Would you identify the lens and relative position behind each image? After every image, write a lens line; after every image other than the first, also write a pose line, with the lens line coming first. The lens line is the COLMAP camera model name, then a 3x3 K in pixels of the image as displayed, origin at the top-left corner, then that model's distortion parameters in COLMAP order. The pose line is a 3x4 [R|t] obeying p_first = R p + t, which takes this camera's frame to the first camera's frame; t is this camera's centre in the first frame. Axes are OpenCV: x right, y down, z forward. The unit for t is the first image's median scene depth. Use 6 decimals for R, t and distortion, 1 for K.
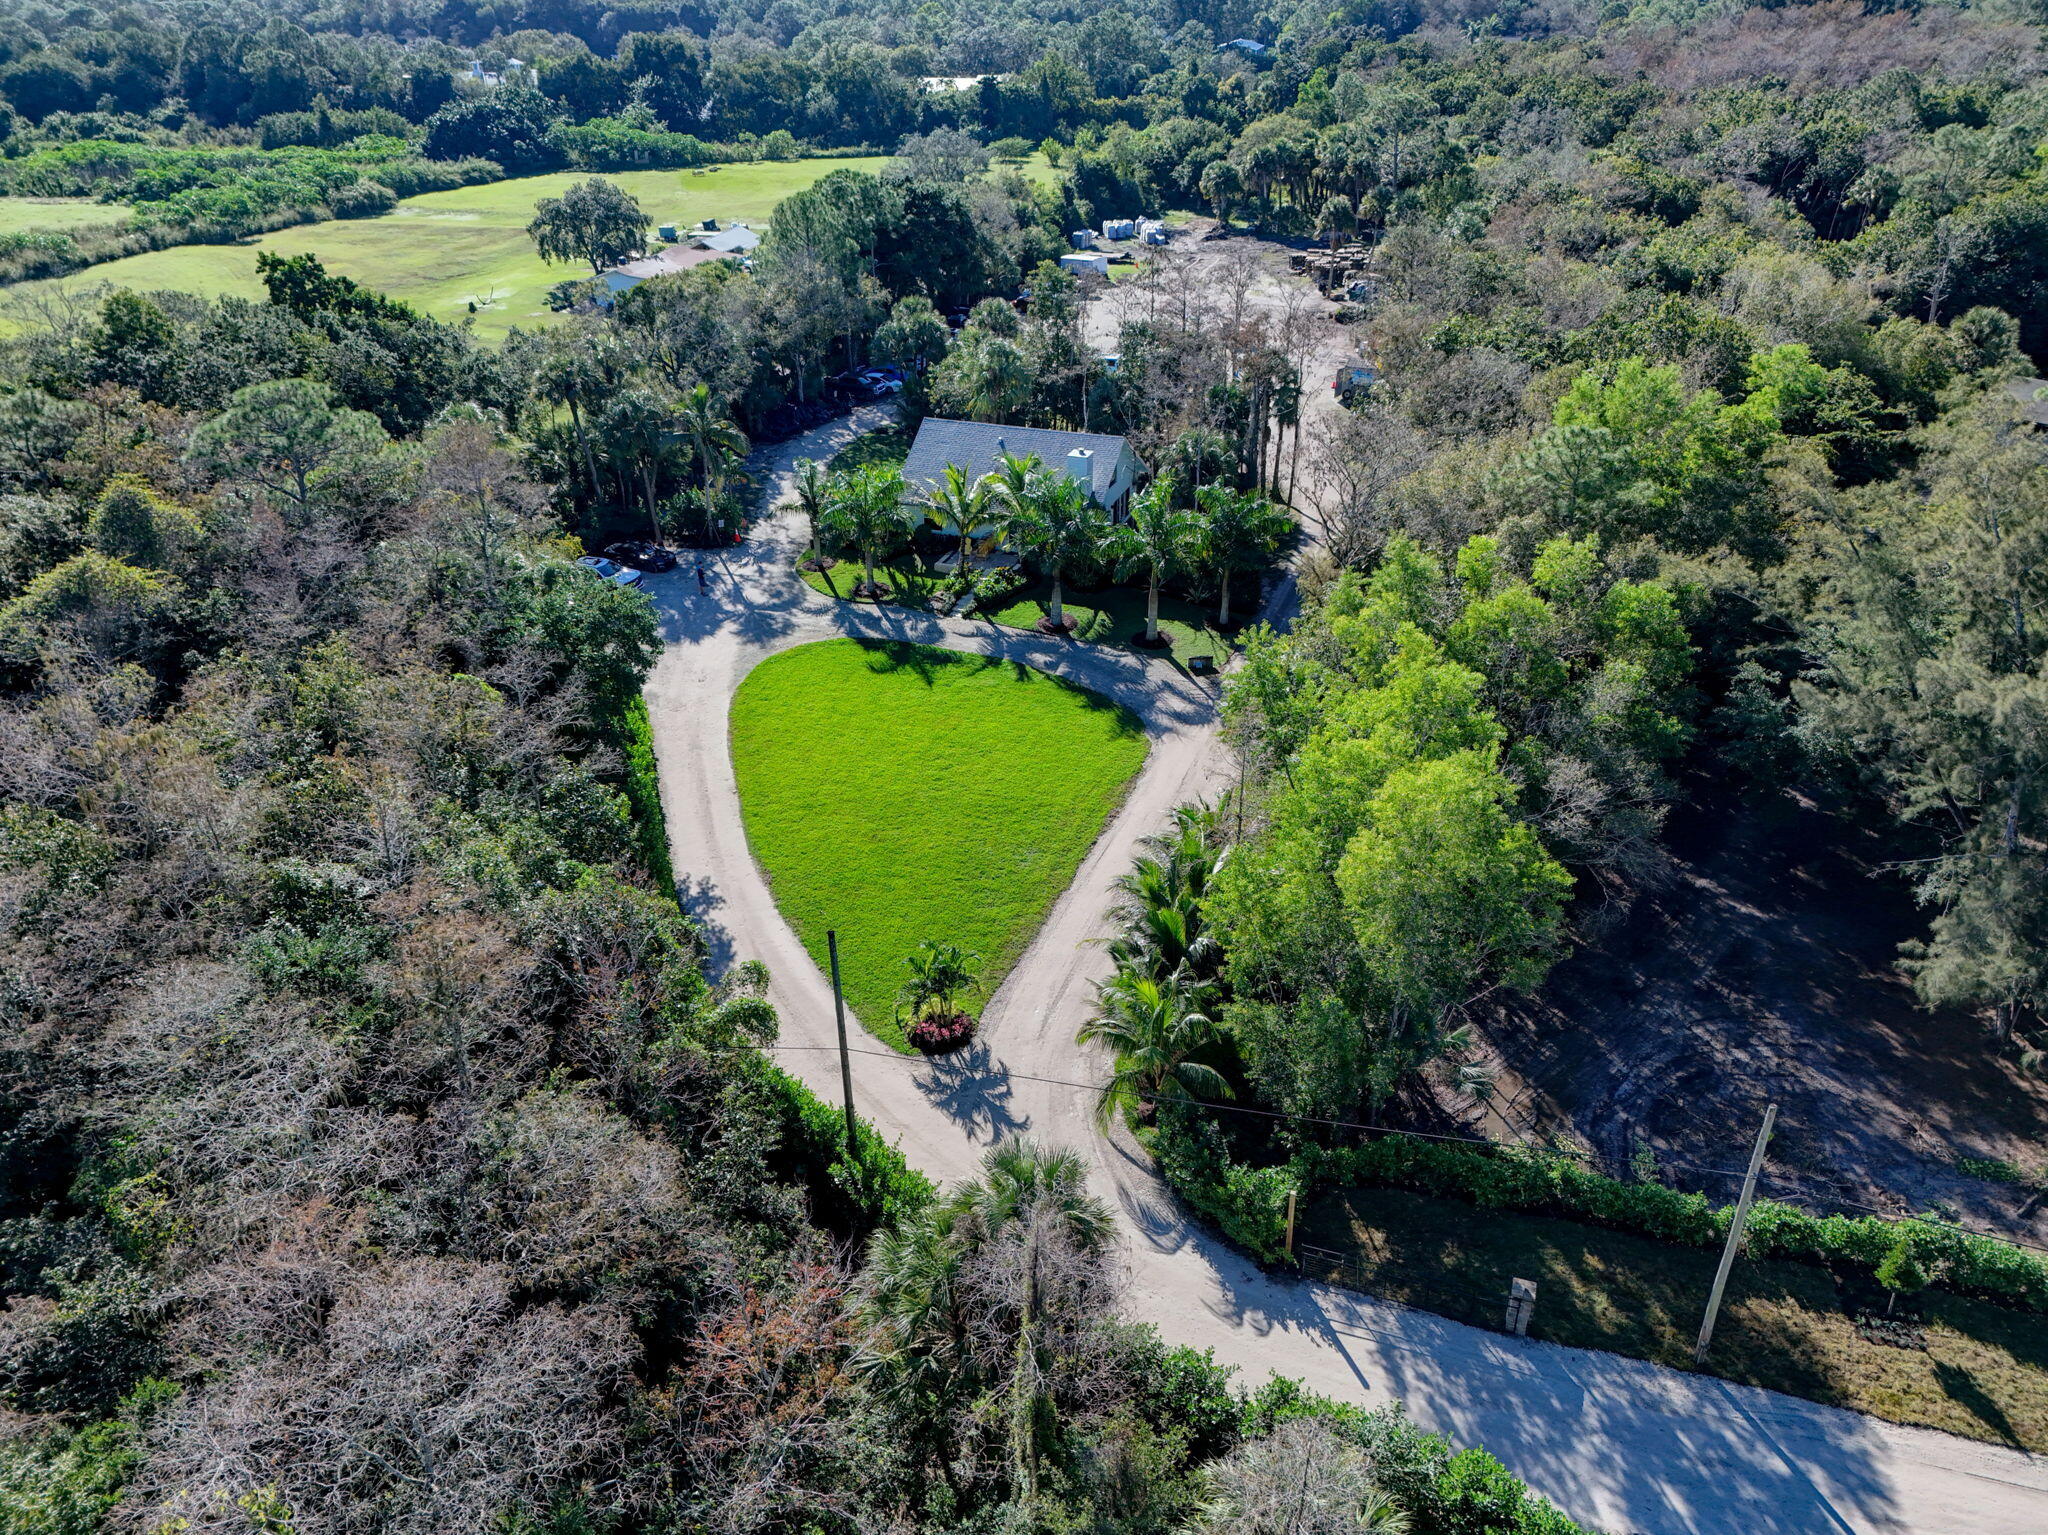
lens RADIAL K [[1488.5, 0, 1024.0], [0, 1488.5, 767.5], [0, 0, 1]] dist [0.091940, -0.089525]
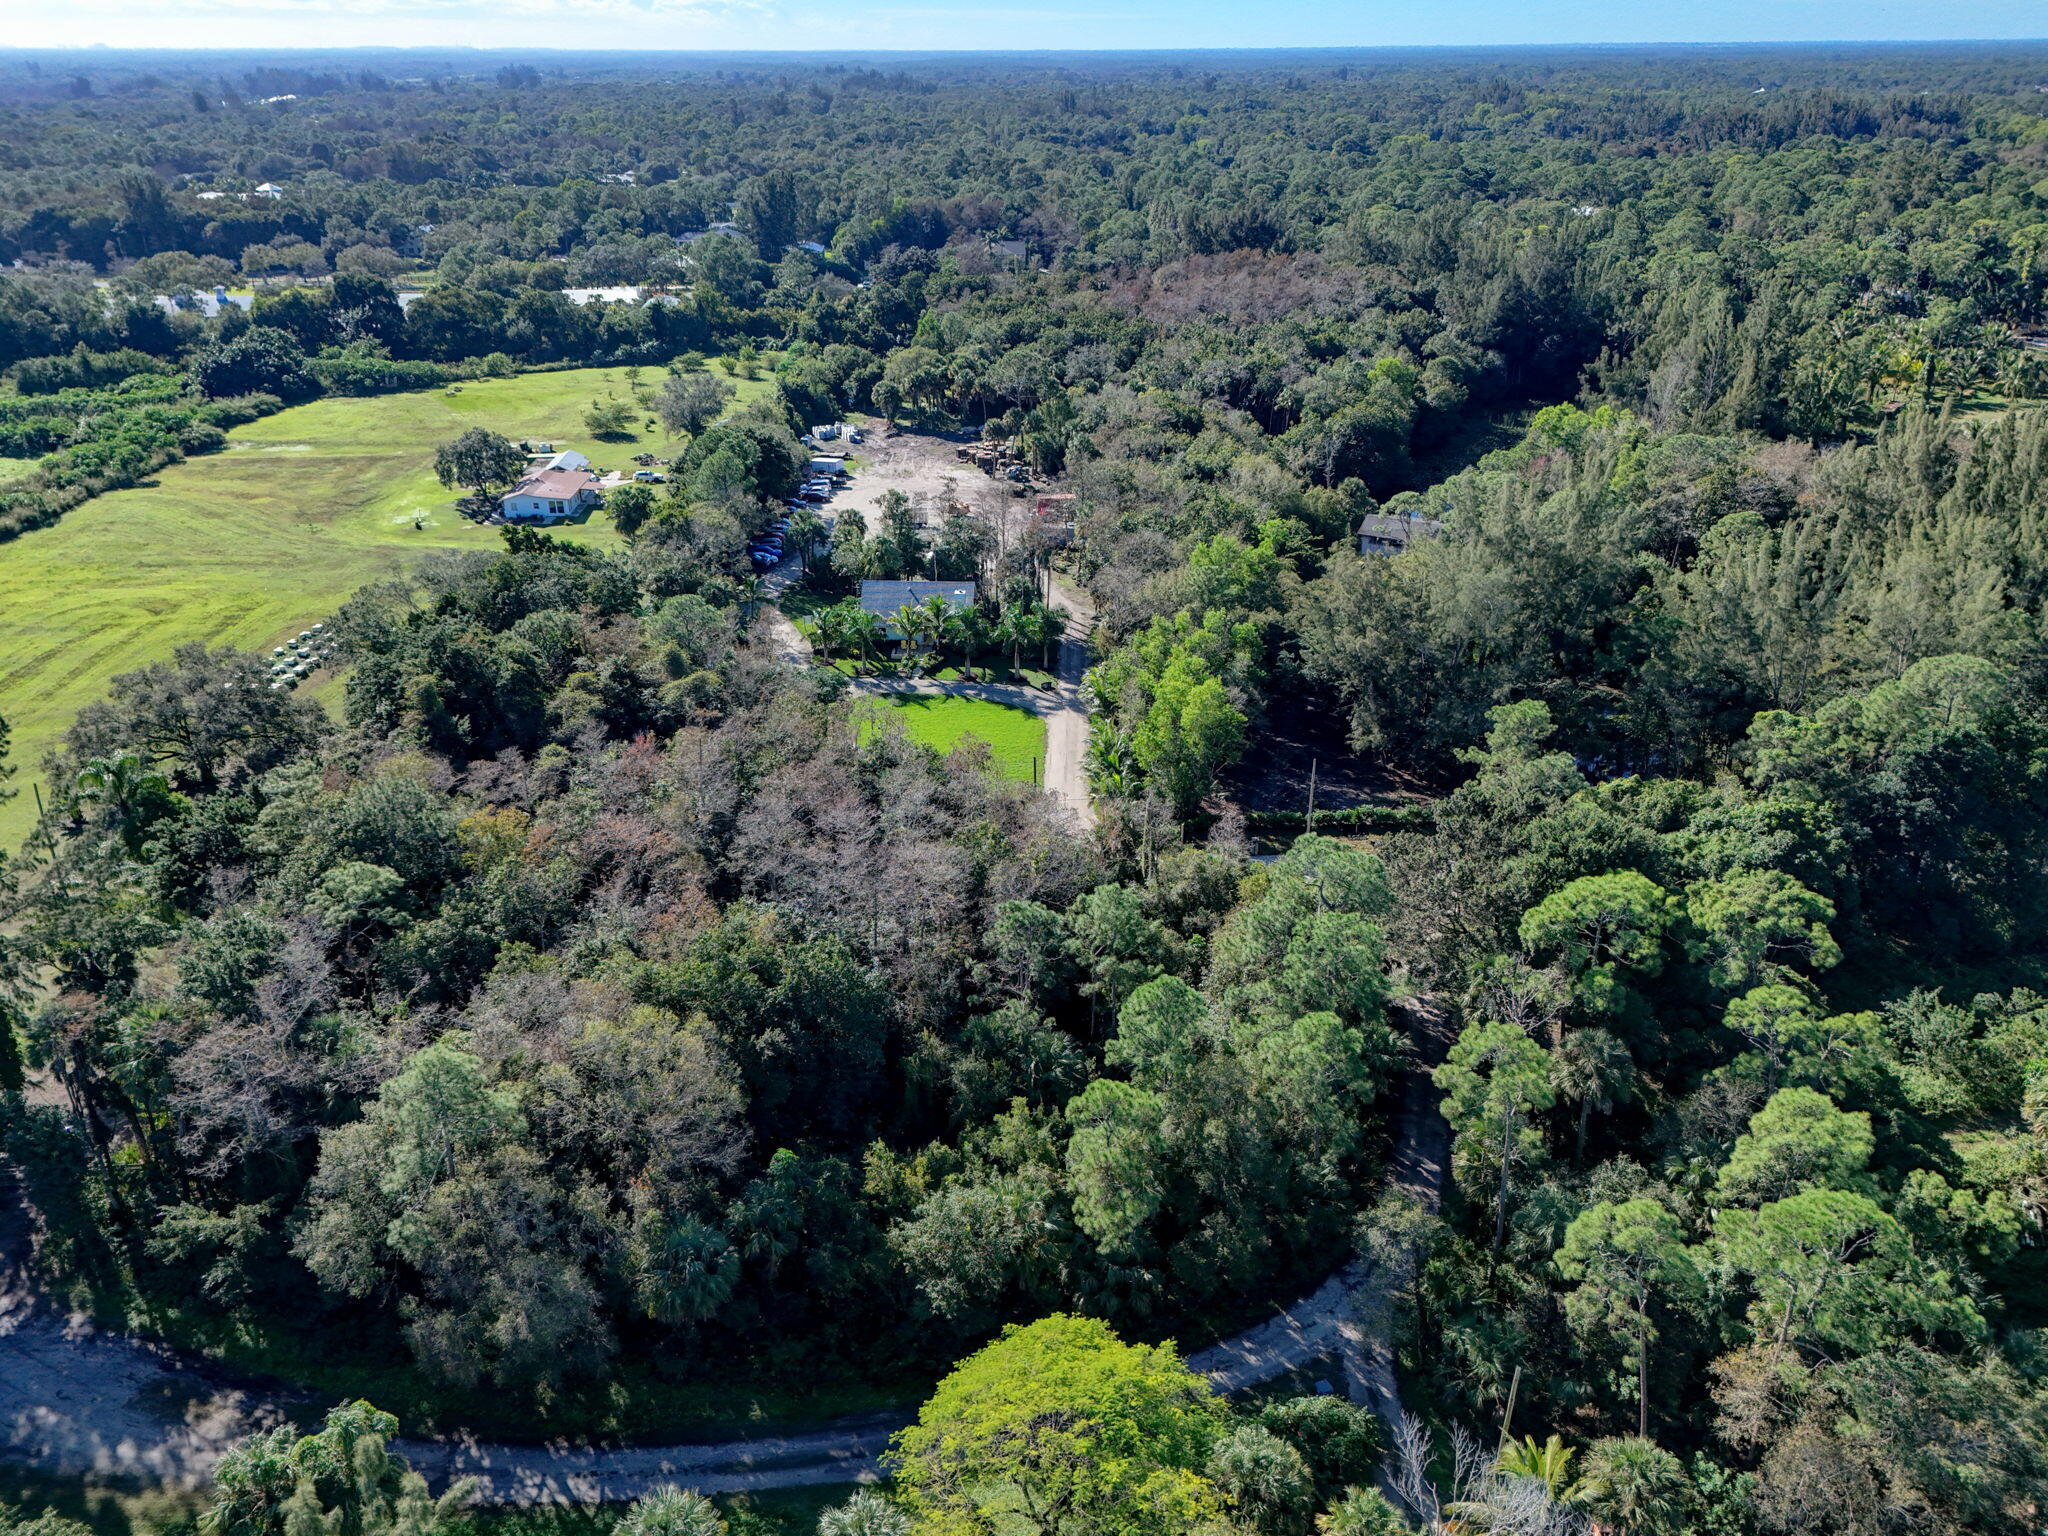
lens RADIAL K [[1488.5, 0, 1024.0], [0, 1488.5, 768.0], [0, 0, 1]] dist [0.091940, -0.089525]
pose [[0.948675, -0.125165, 0.290430, -0.481332], [0.145496, 0.988124, -0.049409, 0.129329], [-0.280797, 0.089129, 0.955620, -0.883680]]
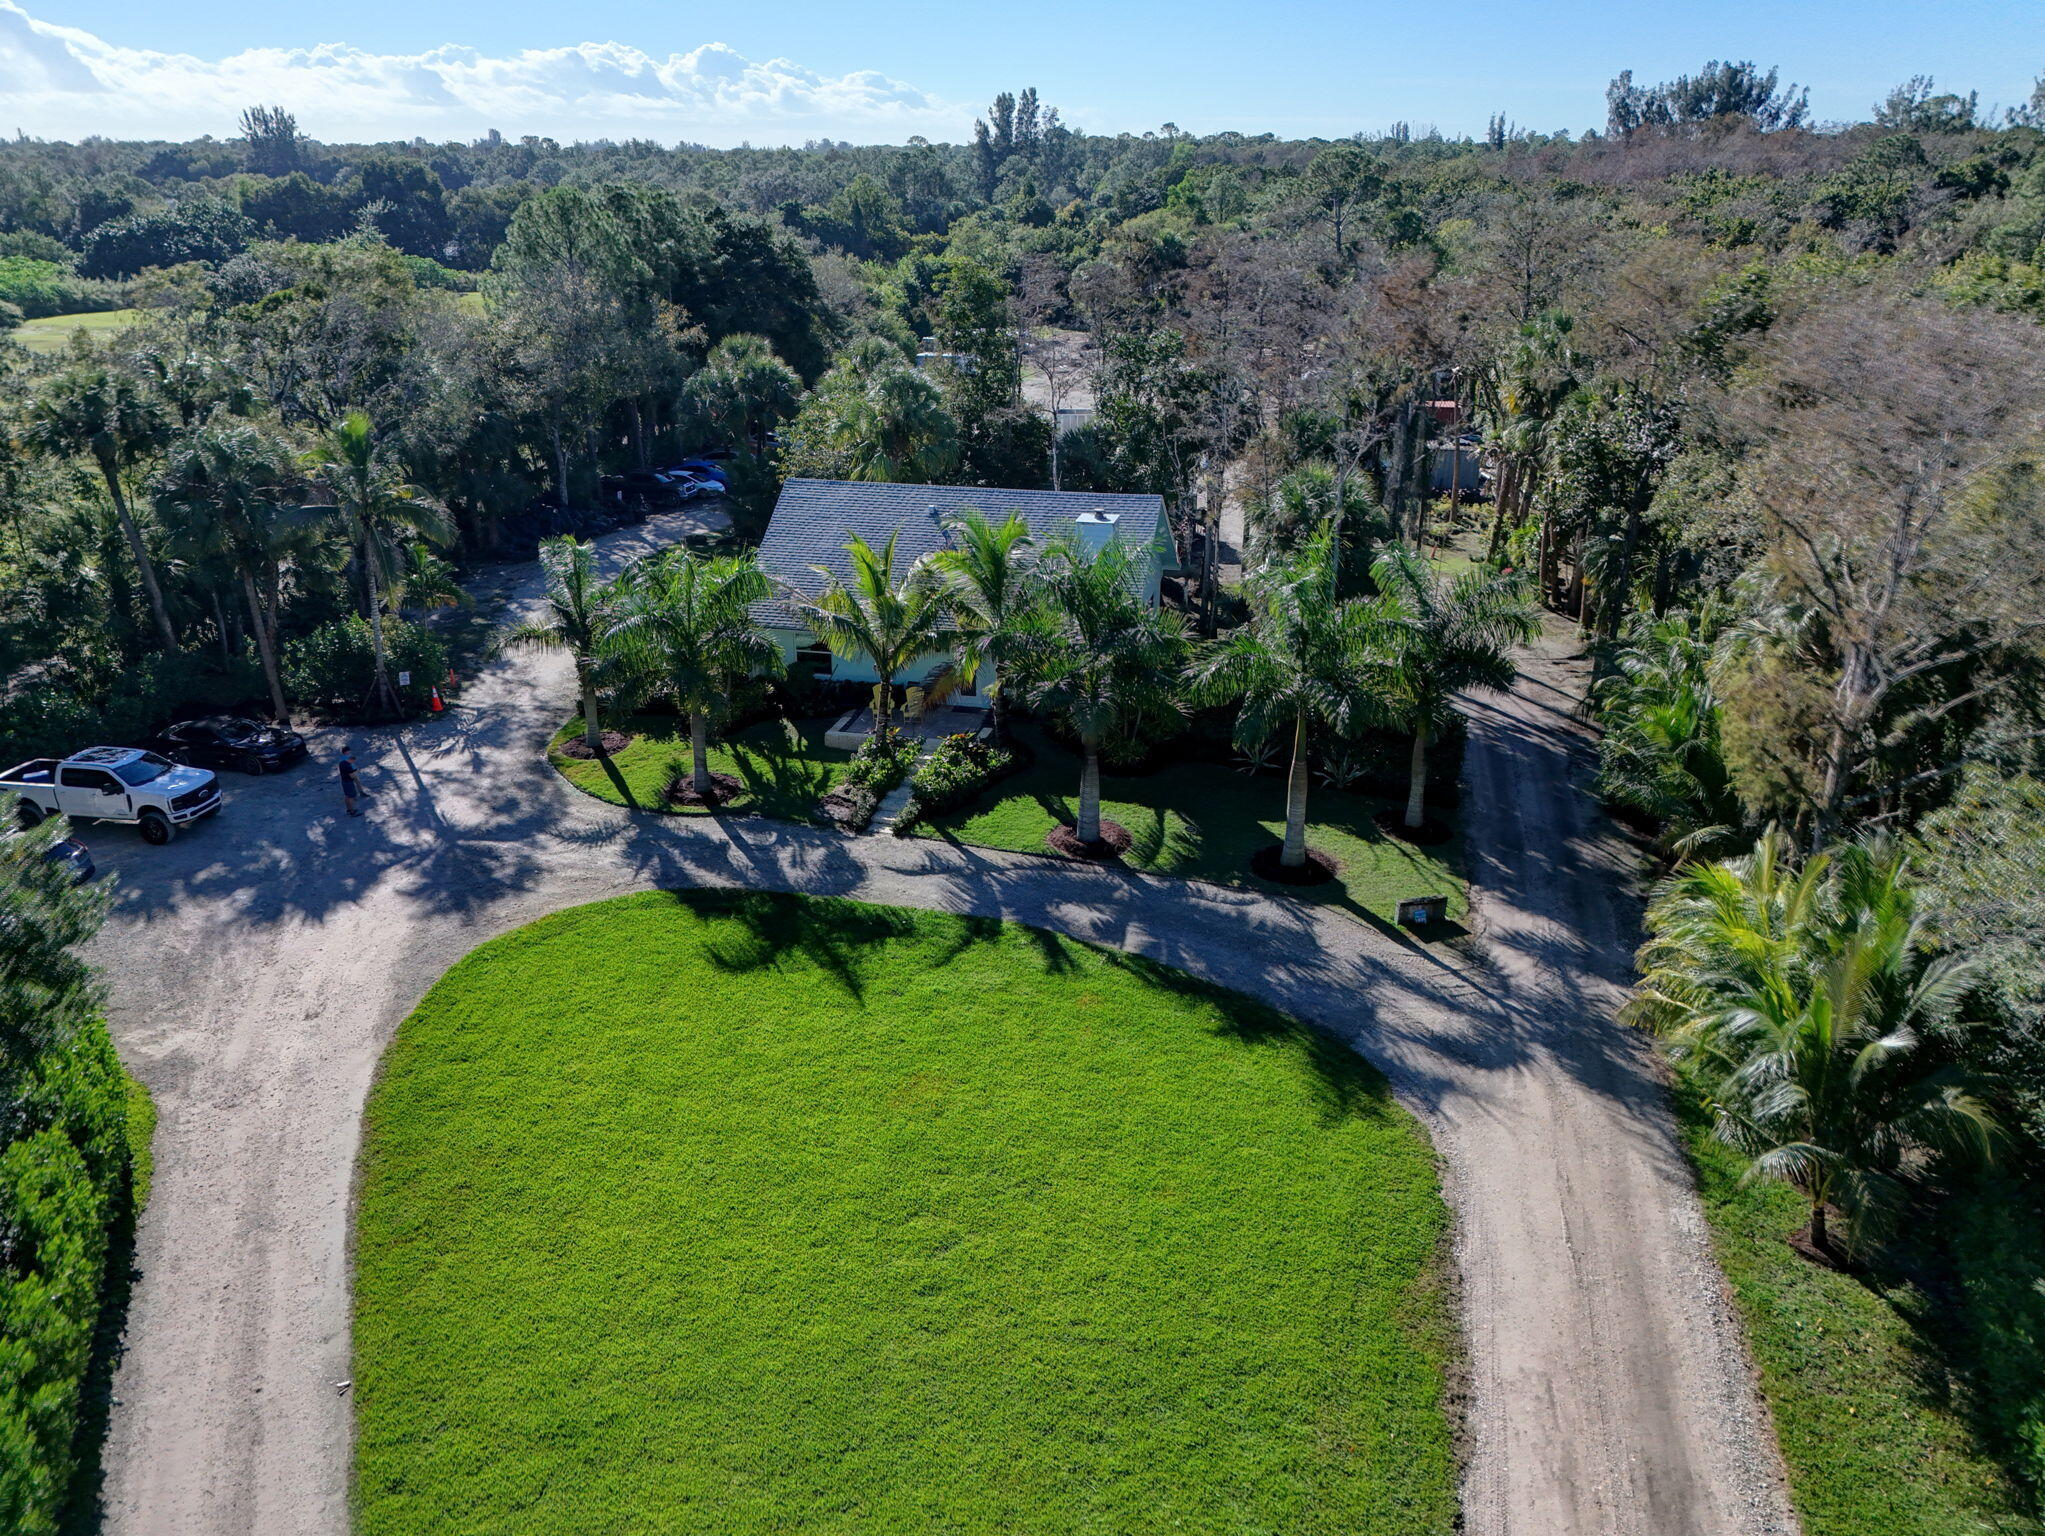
lens RADIAL K [[1581.6, 0, 1006.5], [0, 1581.6, 730.0], [0, 0, 1]] dist [0.111280, -0.142832]
pose [[0.992594, -0.036658, 0.115815, -0.061922], [0.054031, 0.987113, -0.150628, -0.052357], [-0.108801, 0.155770, 0.981783, 0.460428]]
